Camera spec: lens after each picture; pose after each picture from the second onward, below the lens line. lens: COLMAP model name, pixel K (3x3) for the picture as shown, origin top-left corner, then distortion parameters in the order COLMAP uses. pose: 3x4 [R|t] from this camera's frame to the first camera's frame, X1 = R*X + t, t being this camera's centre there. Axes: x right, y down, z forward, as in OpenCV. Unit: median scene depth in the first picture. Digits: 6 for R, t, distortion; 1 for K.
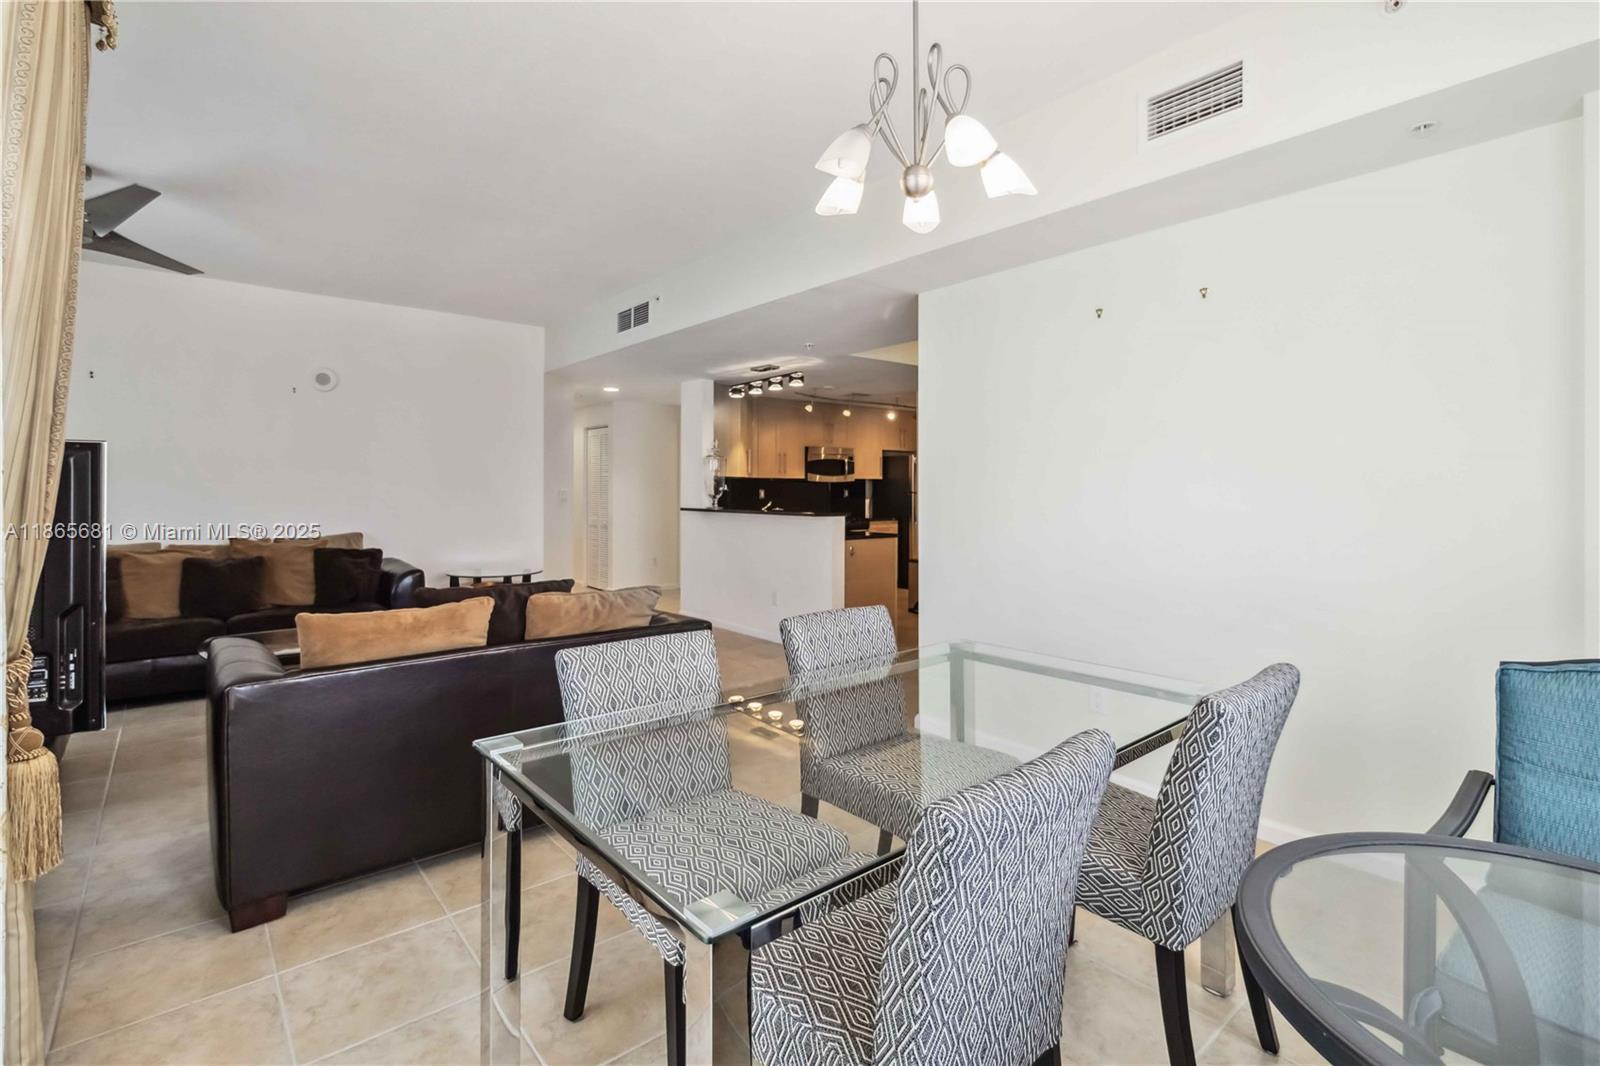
lens RADIAL K [[747.4, 0, 813.0], [0, 747.4, 504.3], [0, 0, 1]] dist [0.003193, 0.000100]
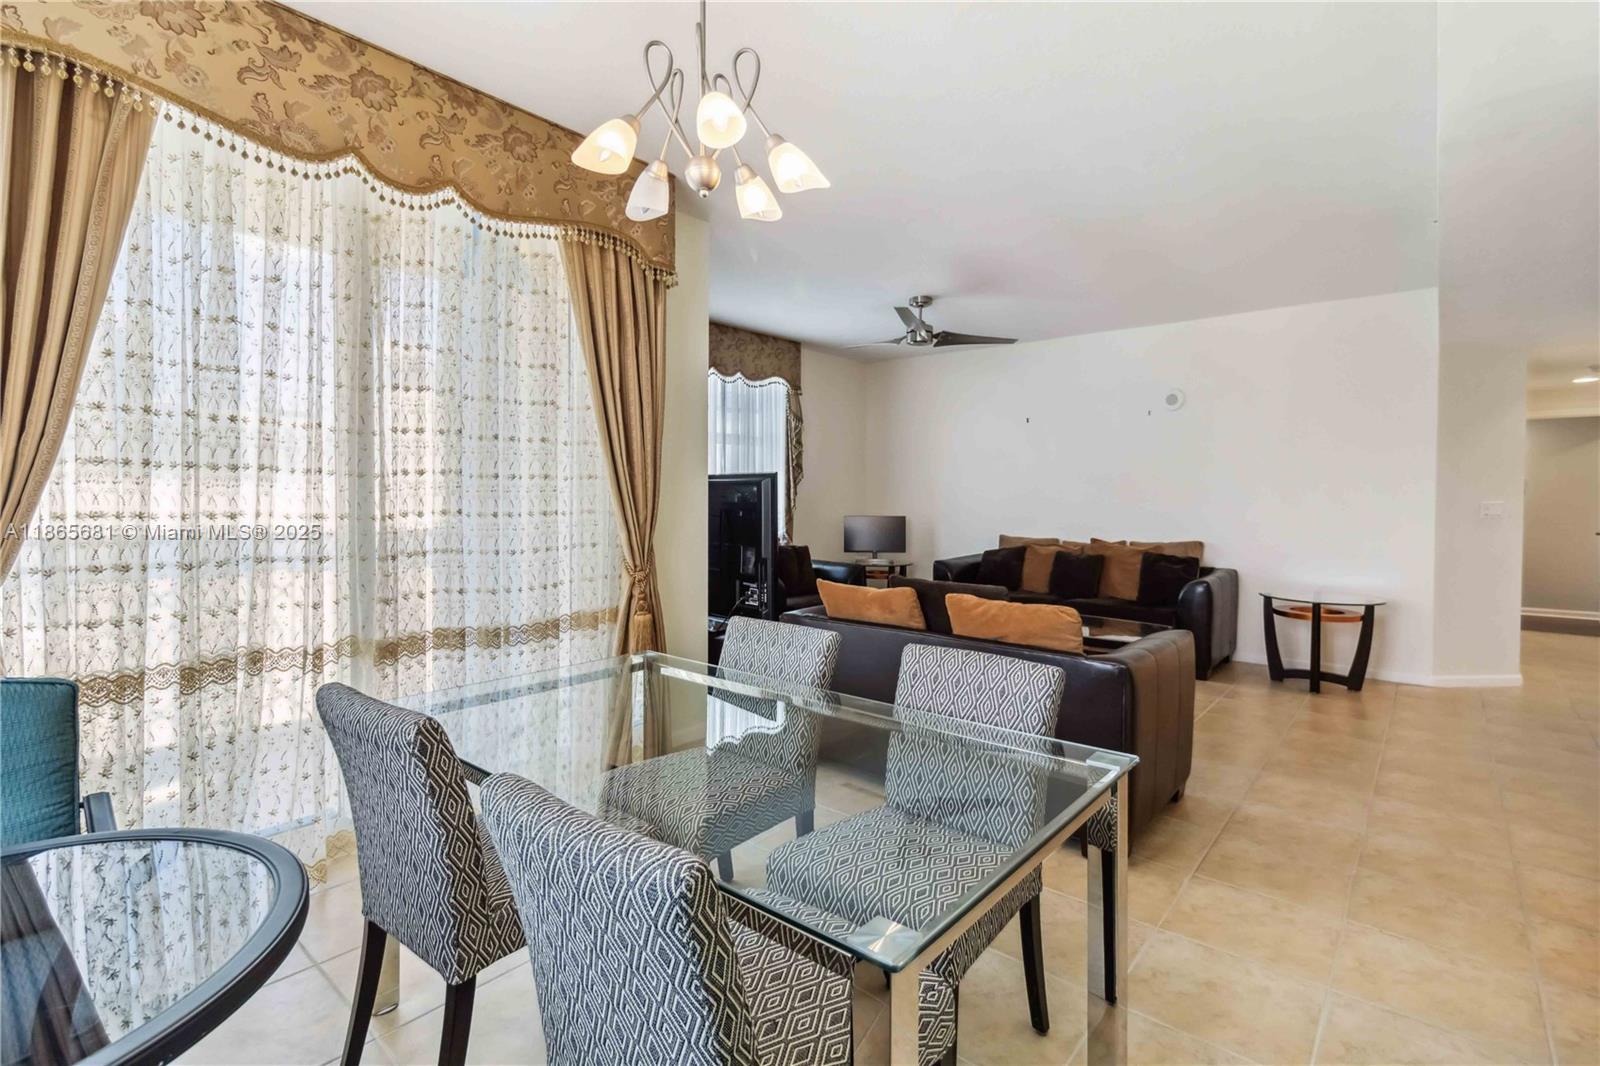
lens RADIAL K [[747.4, 0, 813.0], [0, 747.4, 504.3], [0, 0, 1]] dist [0.003193, 0.000100]
pose [[0.169740, 0.003989, -0.985481, 0.259572], [-0.019041, 0.999818, 0.000767, -0.003920], [0.985305, 0.018634, 0.169785, 0.232776]]
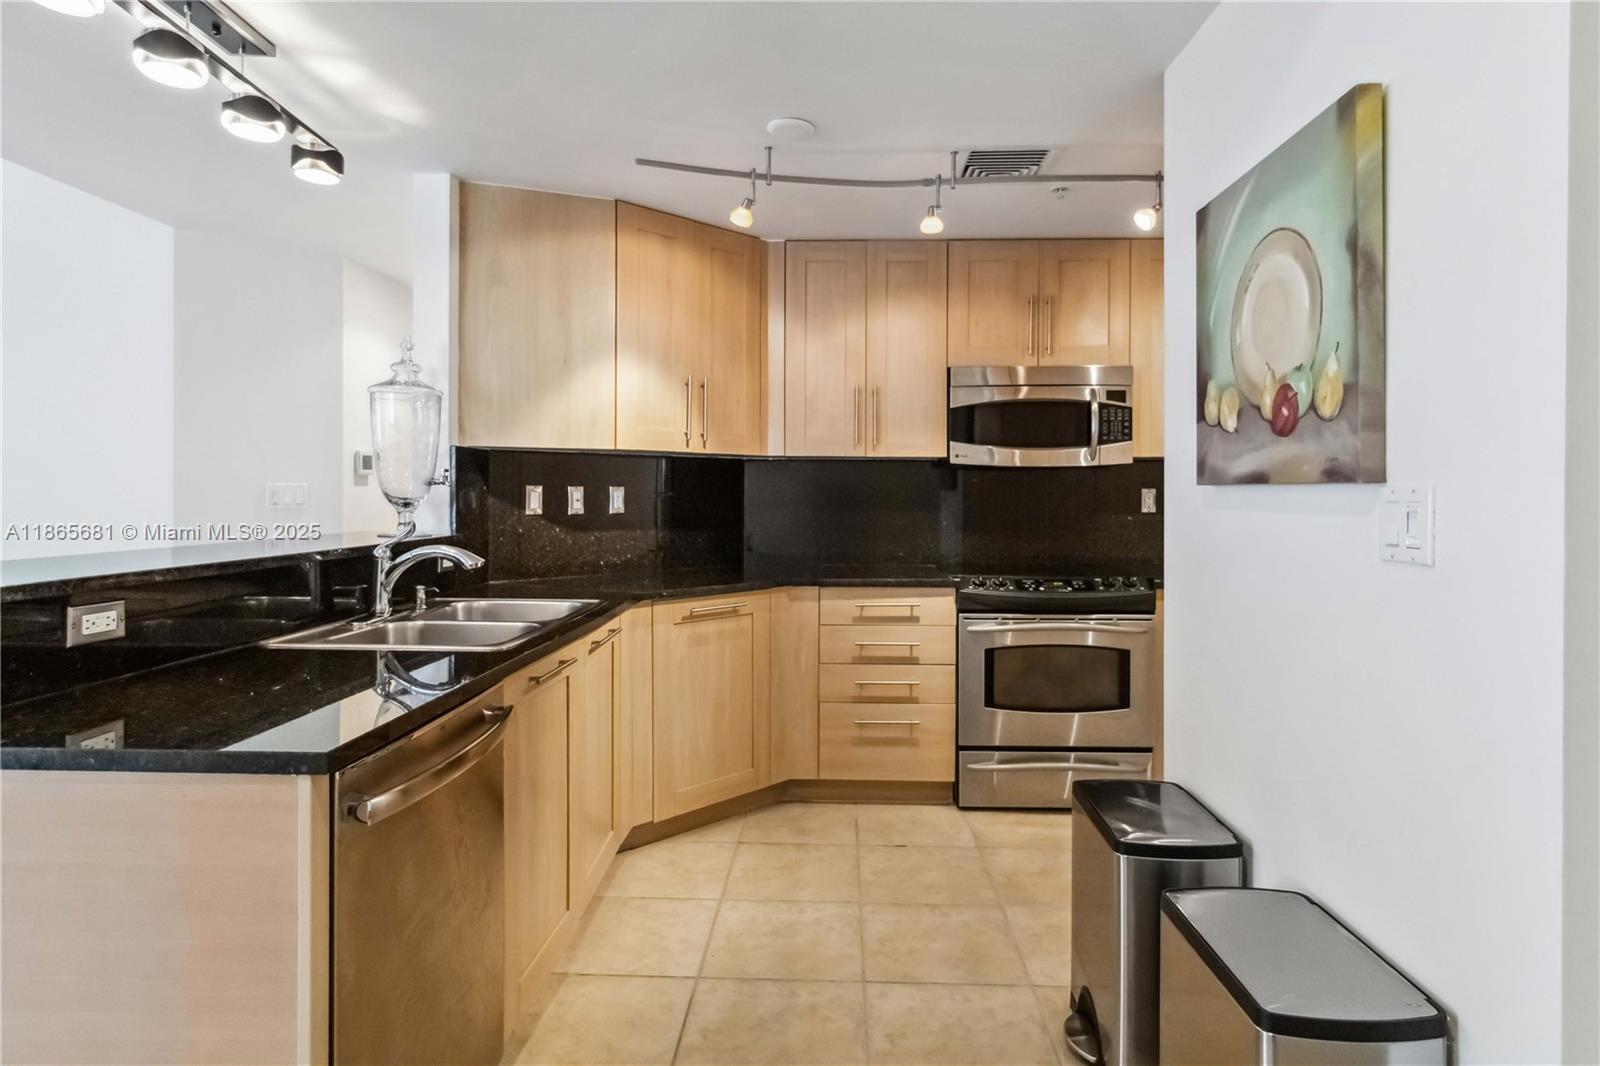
lens RADIAL K [[874.3, 0, 797.8], [0, 874.3, 500.4], [0, 0, 1]] dist [0.003300, -0.000070]
pose [[0.738210, 0.005842, -0.674545, 0.268003], [-0.016238, 0.999827, -0.009112, -0.011439], [0.674375, 0.017680, 0.738177, 0.805046]]
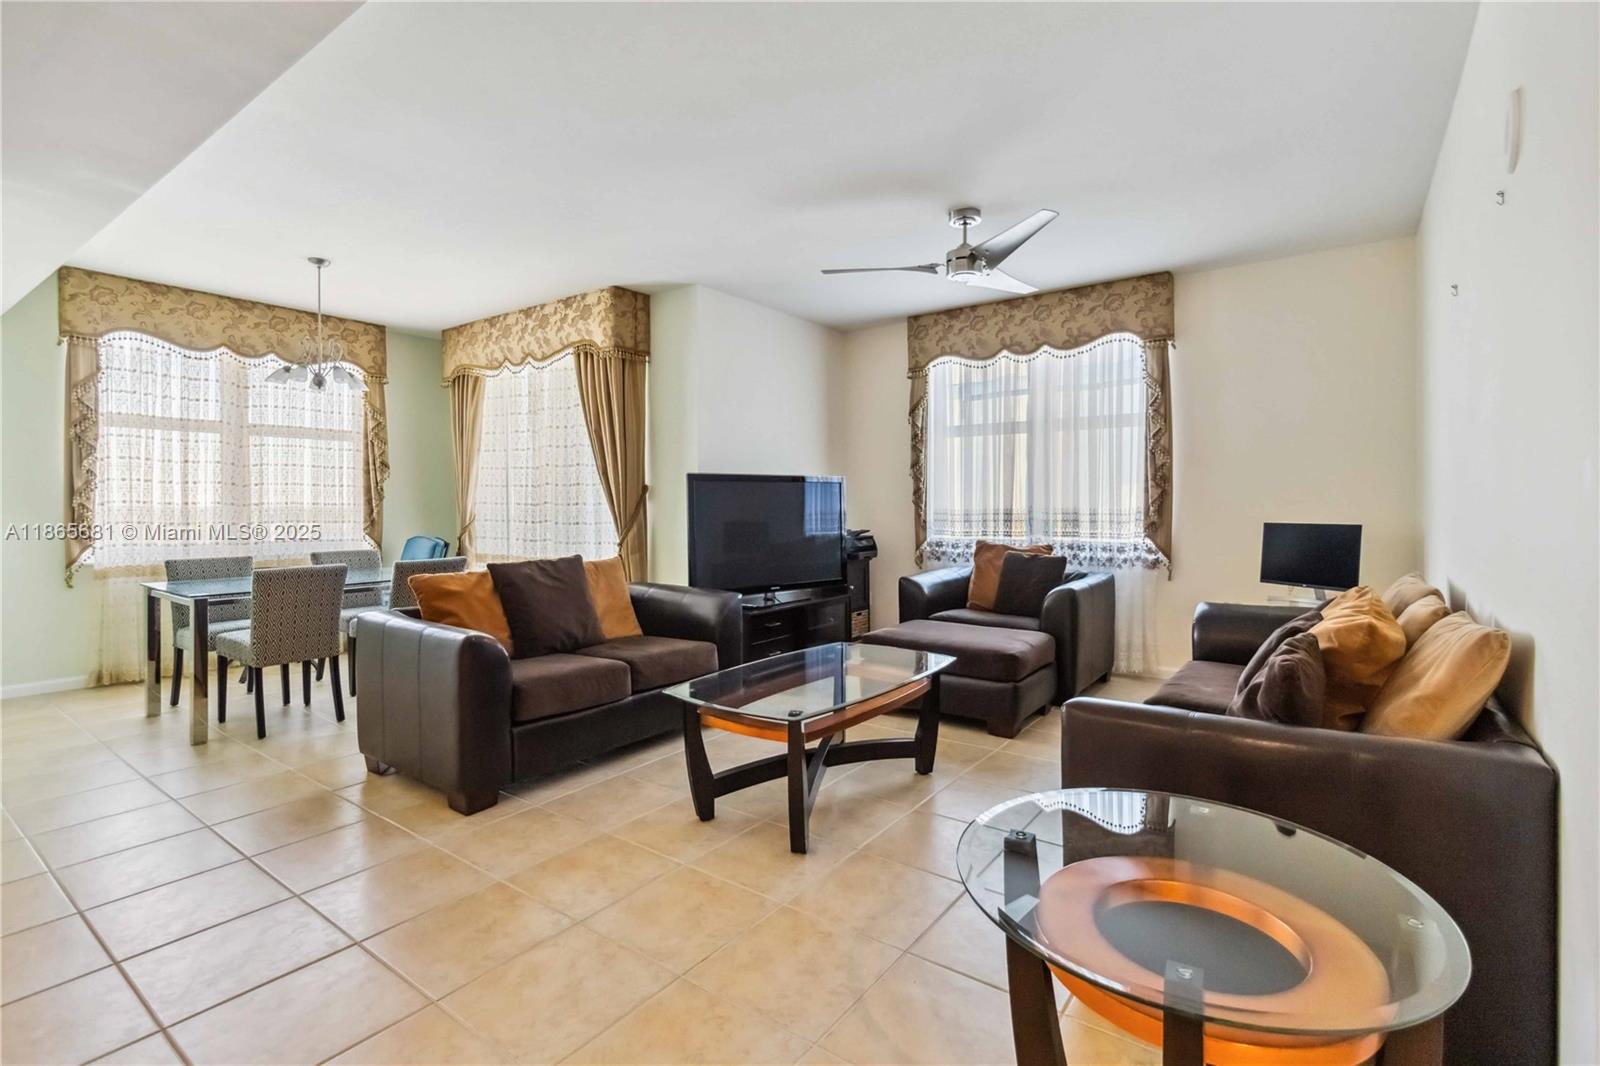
lens RADIAL K [[745.5, 0, 810.5], [0, 745.5, 515.4], [0, 0, 1]] dist [0.001184, 0.000397]
pose [[-0.973615, 0.002224, -0.228184, -0.231686], [-0.005932, 0.999368, 0.035050, -0.013477], [0.228118, 0.035479, -0.972987, 0.966530]]
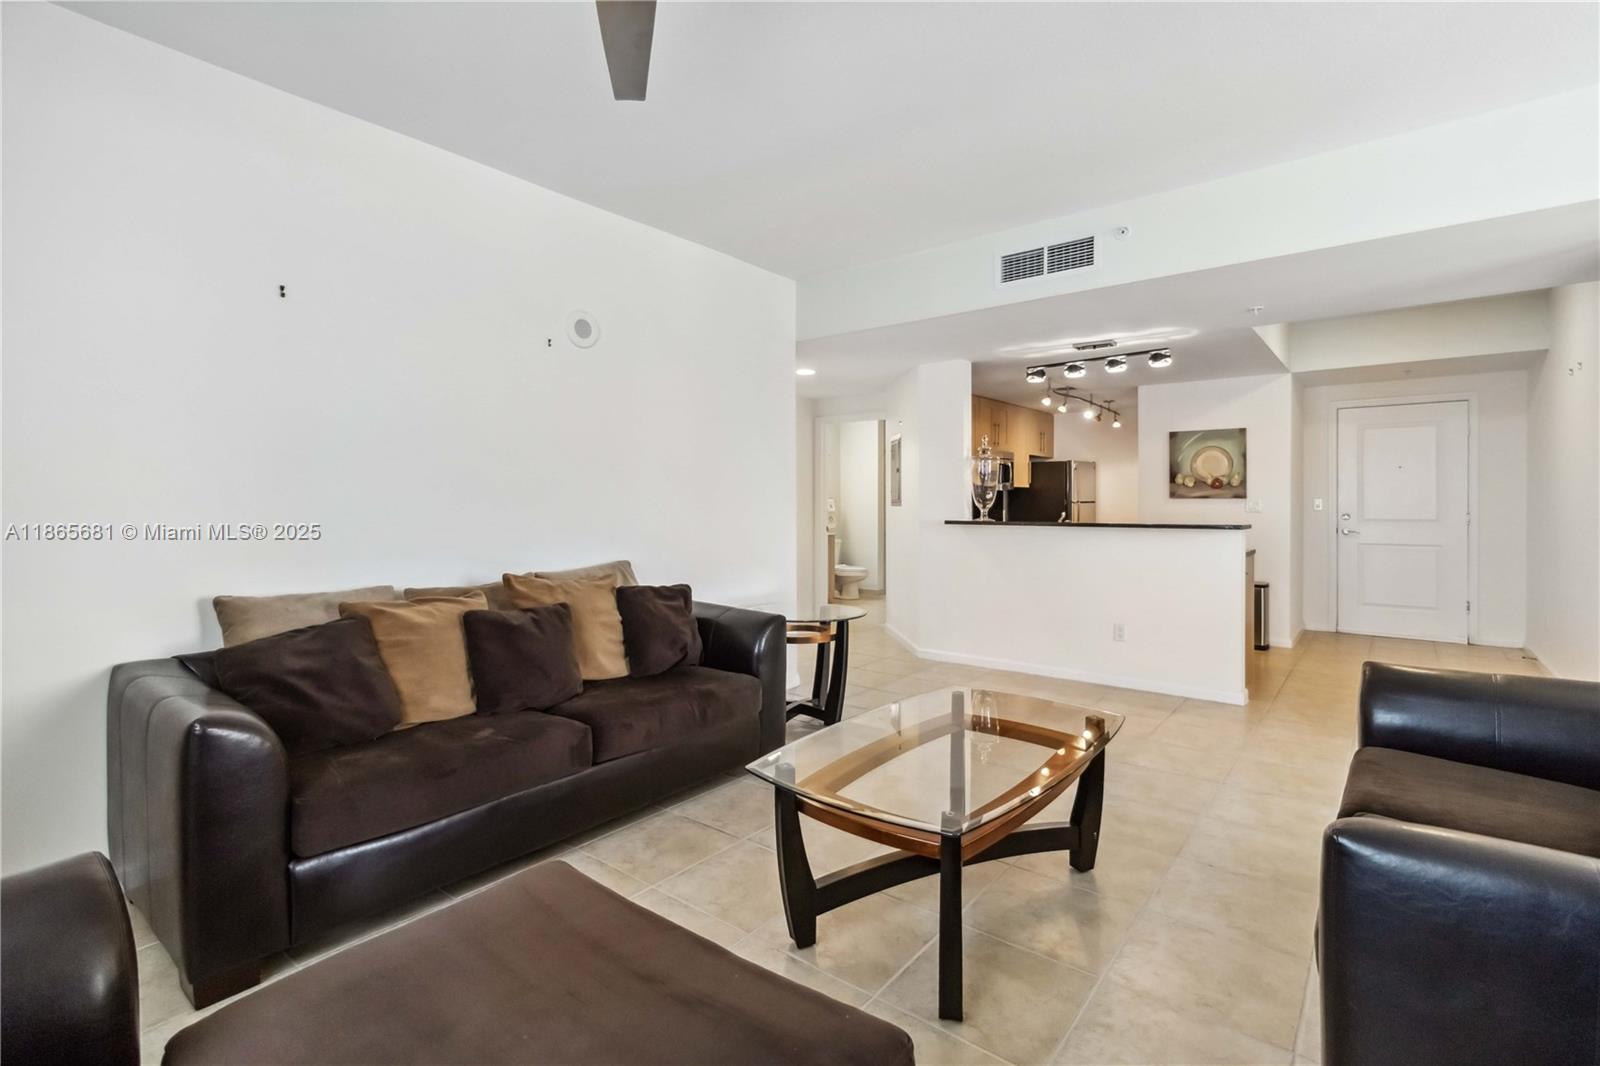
lens RADIAL K [[747.4, 0, 813.0], [0, 747.4, 504.3], [0, 0, 1]] dist [0.003193, 0.000100]
pose [[0.980195, -0.004159, 0.197991, -0.455695], [0.007985, 0.999796, -0.018530, 0.000771], [-0.197874, 0.019744, 0.980029, 0.246632]]
